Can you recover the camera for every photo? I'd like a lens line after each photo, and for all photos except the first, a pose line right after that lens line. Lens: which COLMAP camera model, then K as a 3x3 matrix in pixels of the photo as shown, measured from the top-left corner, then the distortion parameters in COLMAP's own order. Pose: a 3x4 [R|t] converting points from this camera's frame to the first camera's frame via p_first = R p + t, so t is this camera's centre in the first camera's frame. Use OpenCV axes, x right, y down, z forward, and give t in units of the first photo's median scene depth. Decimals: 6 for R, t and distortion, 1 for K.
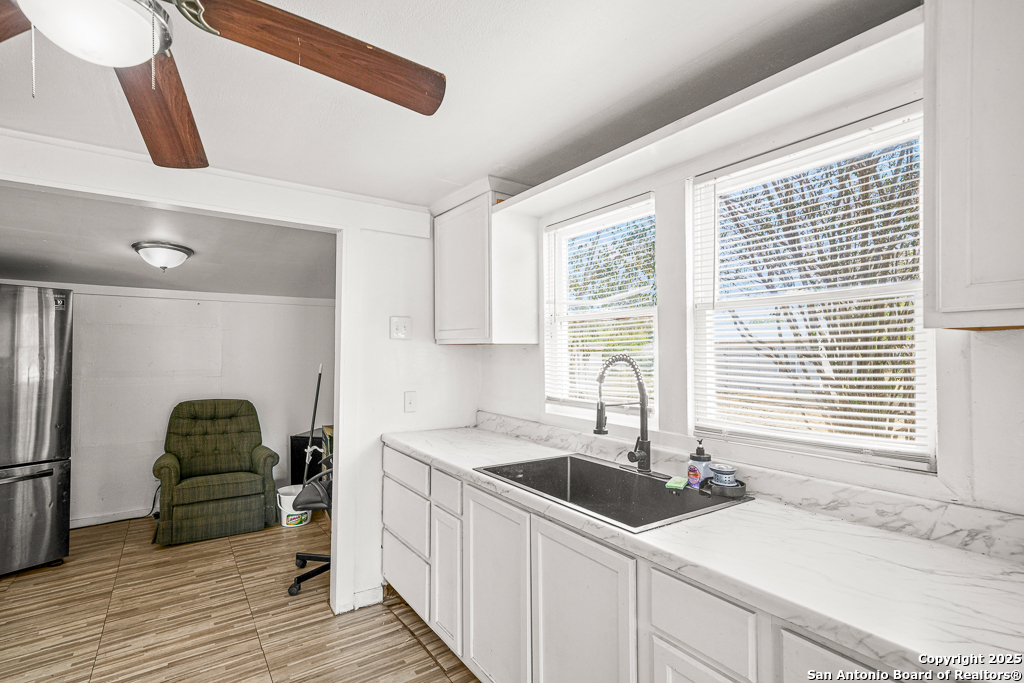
lens RADIAL K [[489.6, 0, 511.9], [0, 489.6, 348.8], [0, 0, 1]] dist [0.012422, 0.003134]
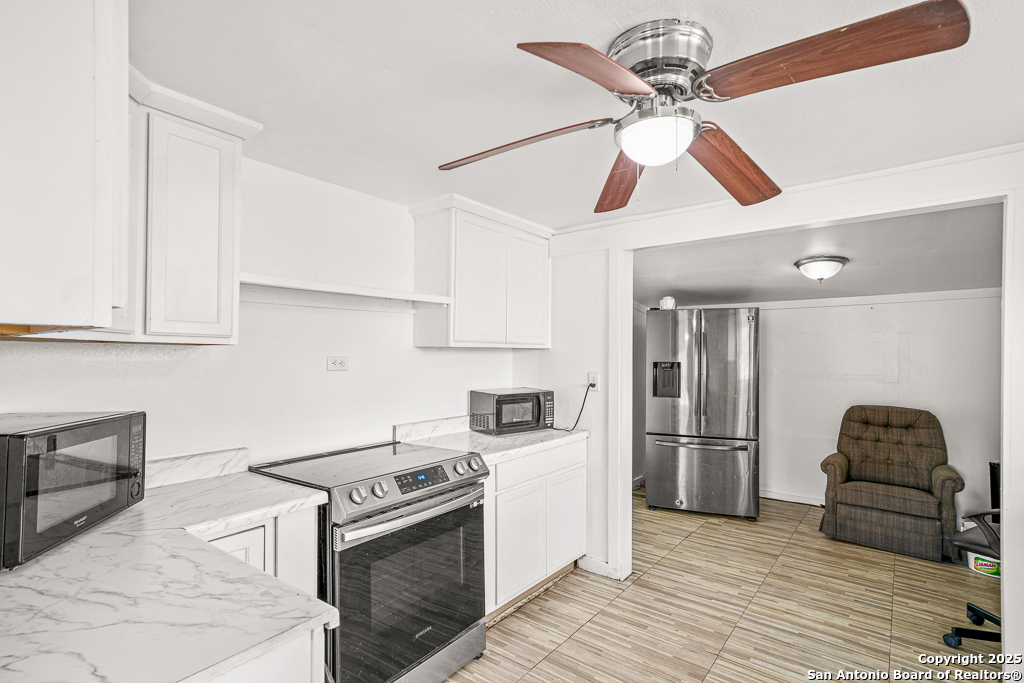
lens RADIAL K [[489.6, 0, 518.7], [0, 489.6, 351.7], [0, 0, 1]] dist [0.012422, 0.003134]
pose [[0.294882, -0.008917, -0.955492, 0.136812], [0.003923, 0.999959, -0.008121, 0.001747], [0.955526, -0.001354, 0.294905, 0.042450]]
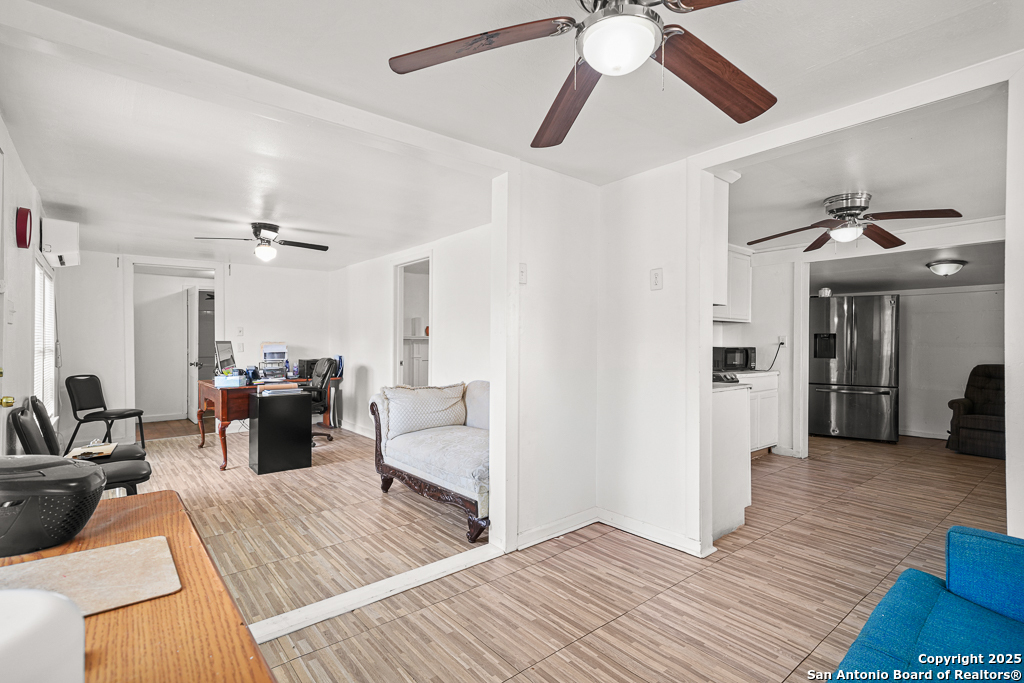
lens RADIAL K [[489.6, 0, 515.2], [0, 489.6, 344.5], [0, 0, 1]] dist [0.012422, 0.003134]
pose [[0.078544, -0.003635, -0.996904, 0.825186], [0.000784, 0.999993, -0.003584, 0.070551], [0.996910, -0.000500, 0.078547, -0.556235]]
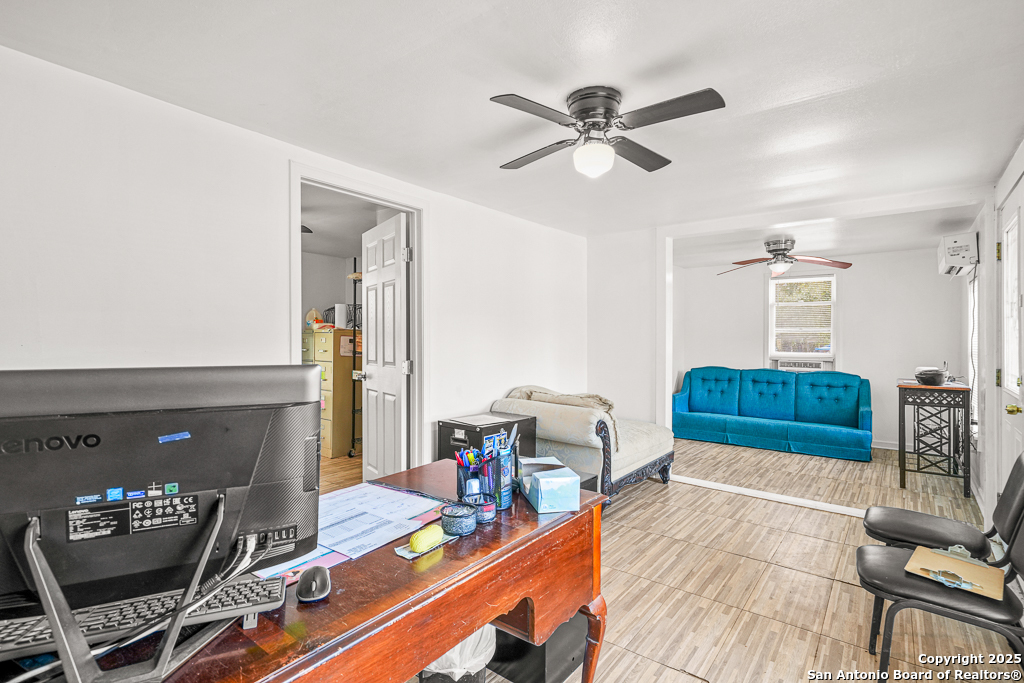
lens RADIAL K [[489.6, 0, 513.4], [0, 489.6, 345.0], [0, 0, 1]] dist [0.012422, 0.003134]
pose [[0.959660, -0.011214, 0.280938, -0.735454], [0.005617, 0.999770, 0.020720, 0.033832], [-0.281106, -0.018307, 0.959502, -1.632569]]
